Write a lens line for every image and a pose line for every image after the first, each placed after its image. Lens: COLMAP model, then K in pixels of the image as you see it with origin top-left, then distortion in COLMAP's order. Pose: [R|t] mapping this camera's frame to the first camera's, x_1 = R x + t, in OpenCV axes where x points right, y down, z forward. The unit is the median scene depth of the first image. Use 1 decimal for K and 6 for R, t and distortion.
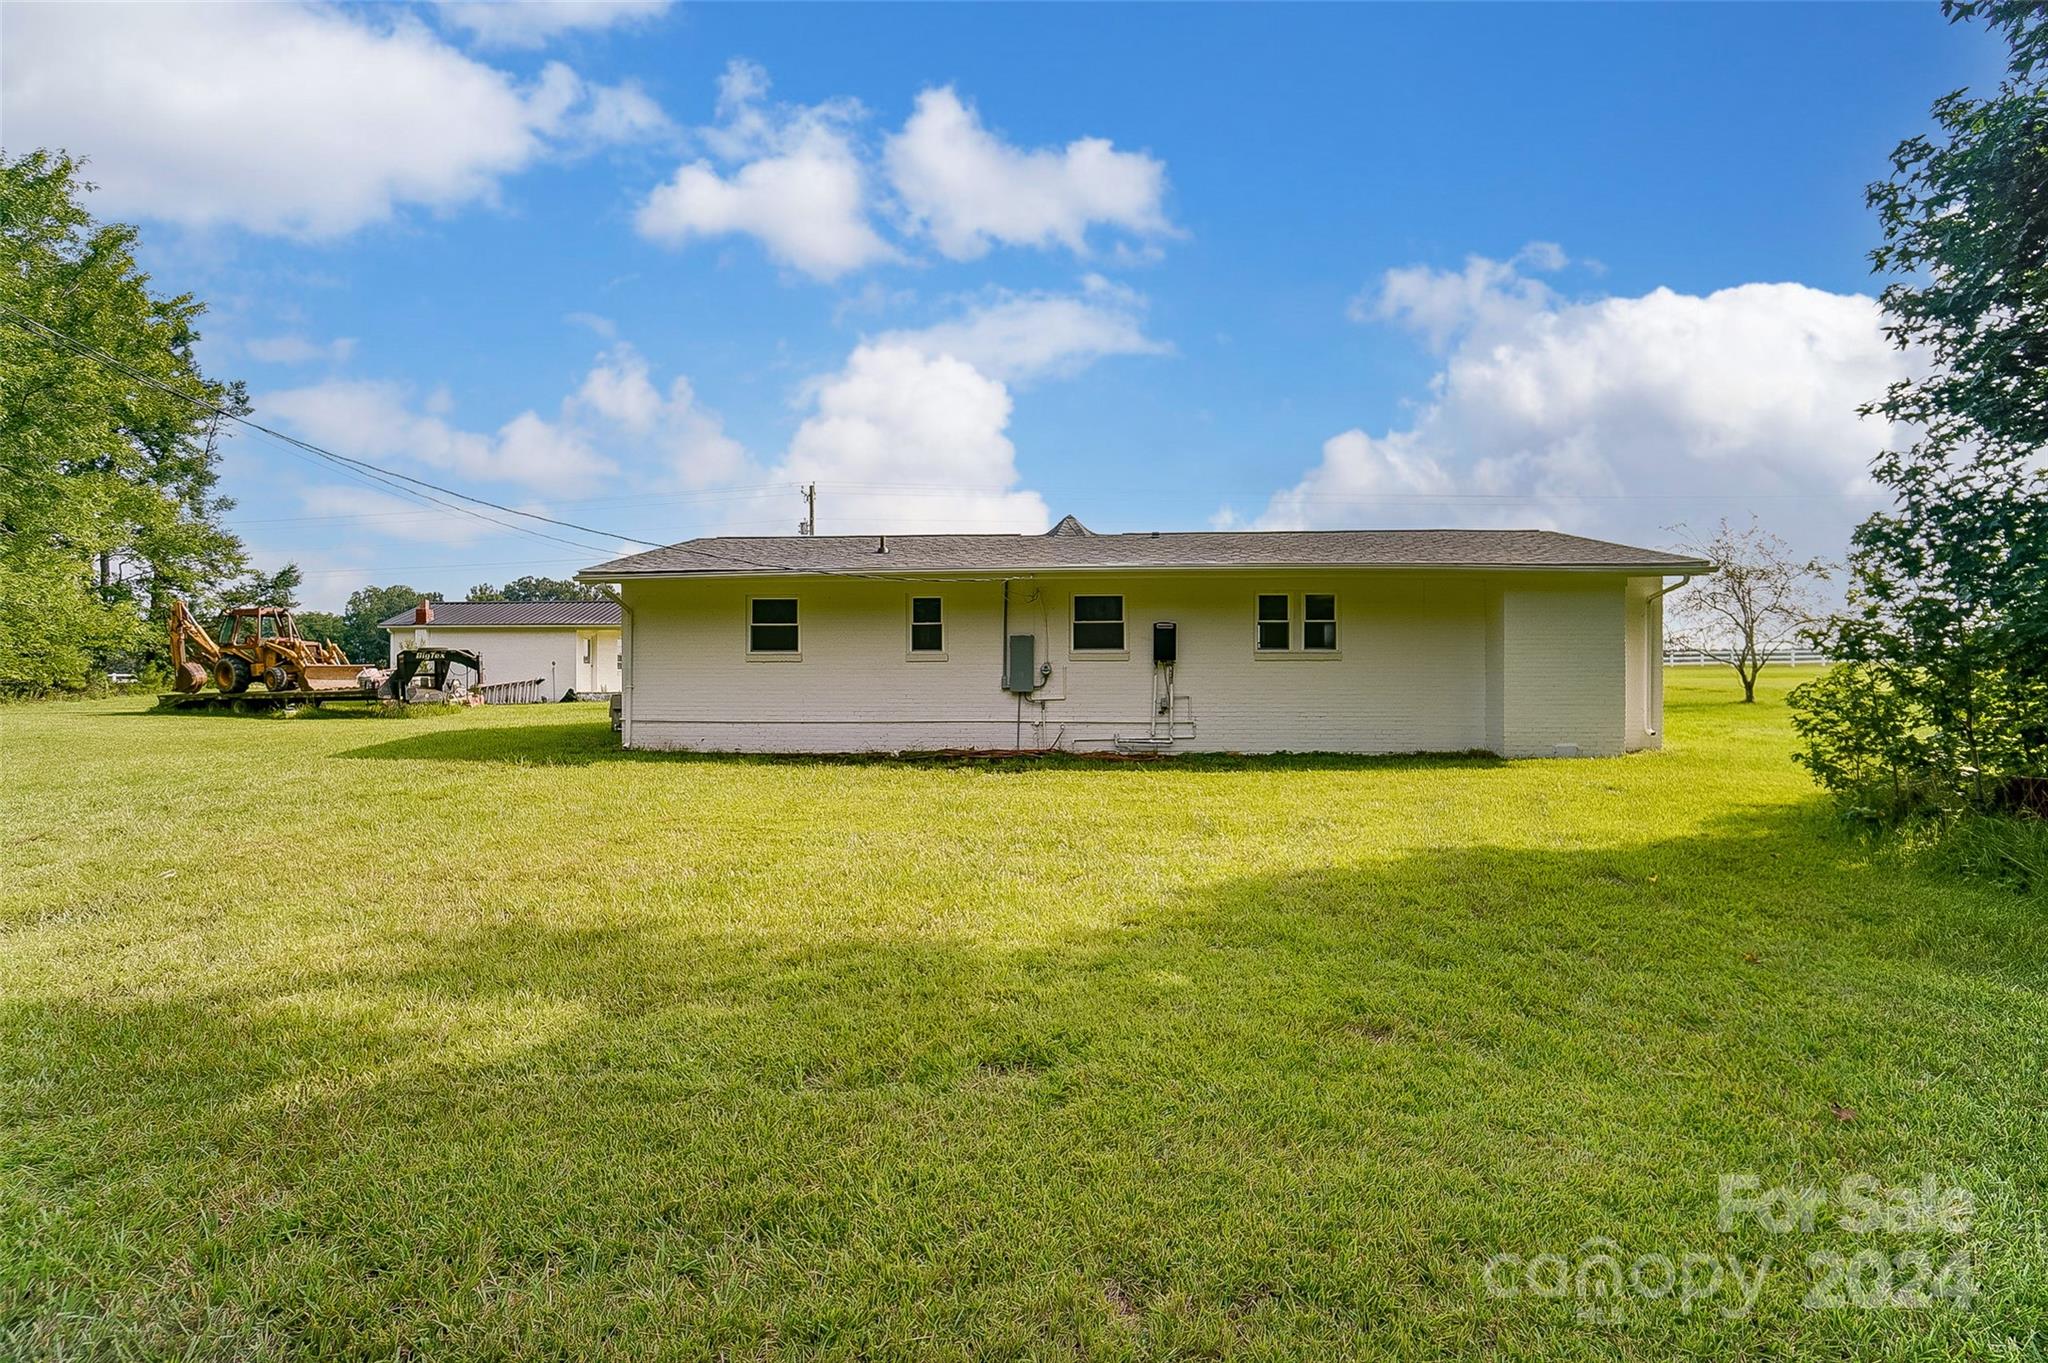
lens RADIAL K [[914.1, 0, 1005.3], [0, 914.1, 687.7], [0, 0, 1]] dist [-0.064514, 0.023580]
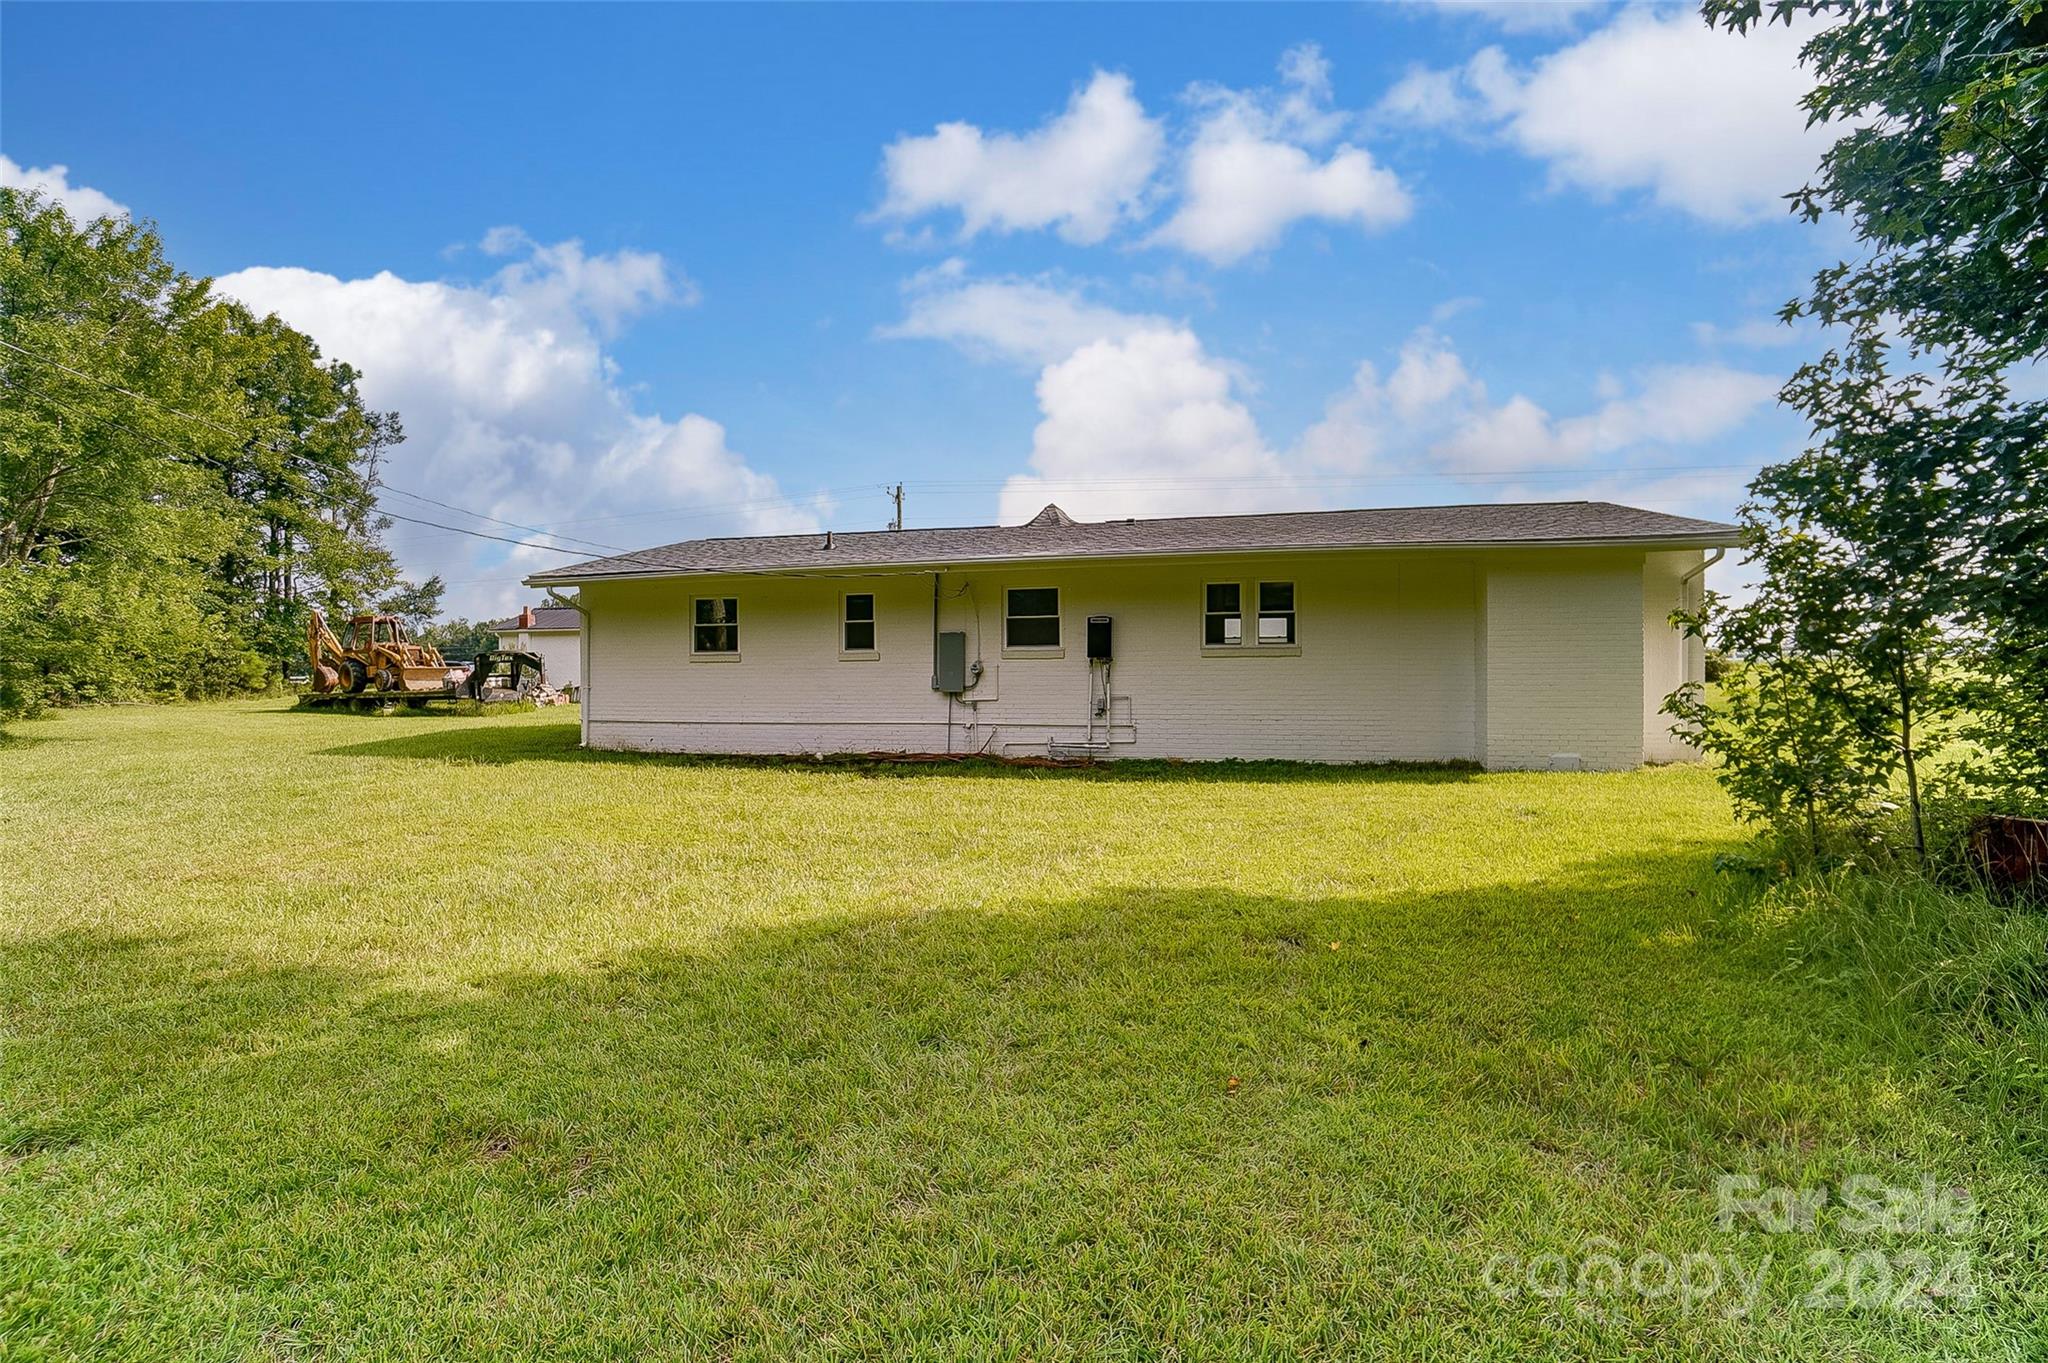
lens RADIAL K [[914.1, 0, 1005.3], [0, 914.1, 687.7], [0, 0, 1]] dist [-0.064514, 0.023580]
pose [[0.984773, -0.002007, -0.173834, 0.234555], [0.002385, 0.999995, 0.001963, -0.001772], [0.173829, -0.002347, 0.984773, 0.079843]]
